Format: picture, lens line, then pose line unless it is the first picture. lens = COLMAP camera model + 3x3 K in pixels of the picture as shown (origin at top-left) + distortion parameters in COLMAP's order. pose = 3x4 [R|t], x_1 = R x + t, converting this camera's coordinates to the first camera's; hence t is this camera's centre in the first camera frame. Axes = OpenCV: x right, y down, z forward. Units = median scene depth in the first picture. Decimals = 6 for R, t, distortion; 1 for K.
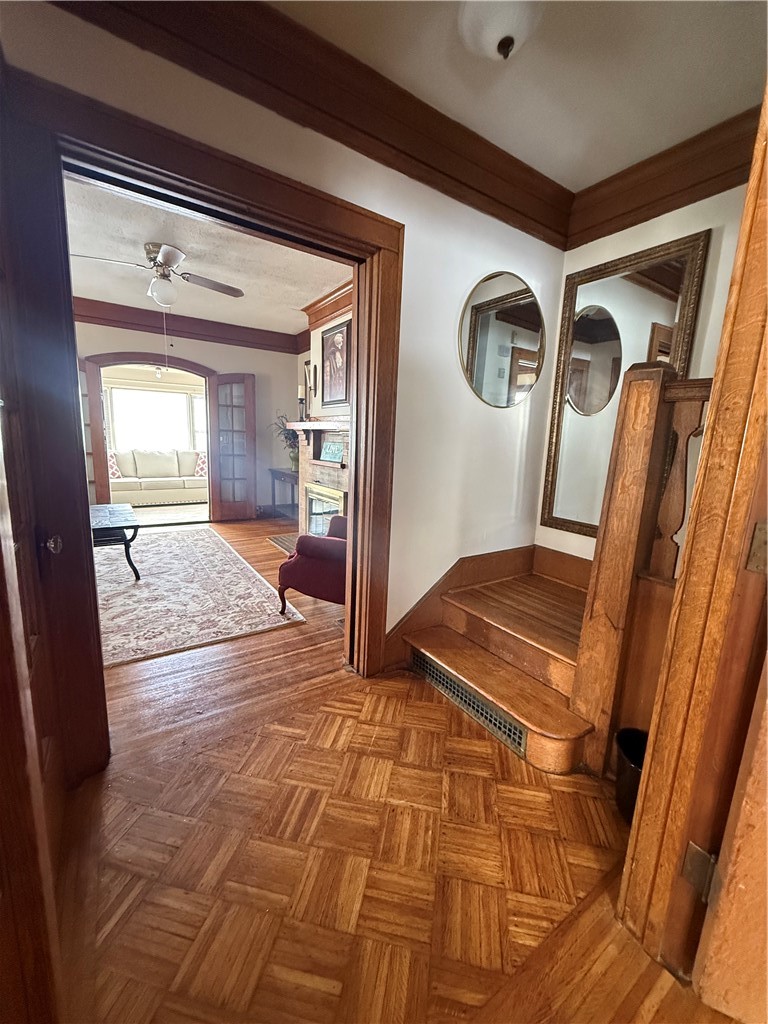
lens RADIAL K [[407.6, 0, 385.0], [0, 407.6, 511.2], [0, 0, 1]] dist [-0.000361, 0.000084]
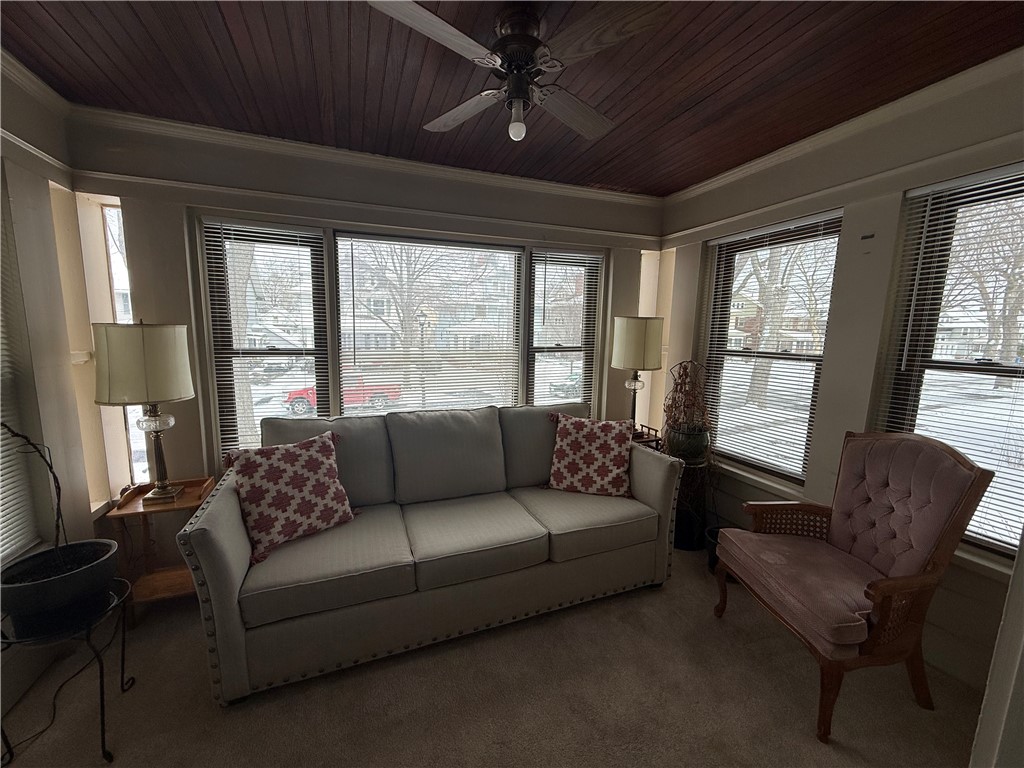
lens RADIAL K [[407.6, 0, 510.2], [0, 407.6, 385.1], [0, 0, 1]] dist [-0.000361, 0.000084]
pose [[0.978919, 0.010754, -0.203964, -0.759228], [-0.017857, 0.999295, -0.033015, -0.278177], [0.203466, 0.035961, 0.978421, 1.168217]]
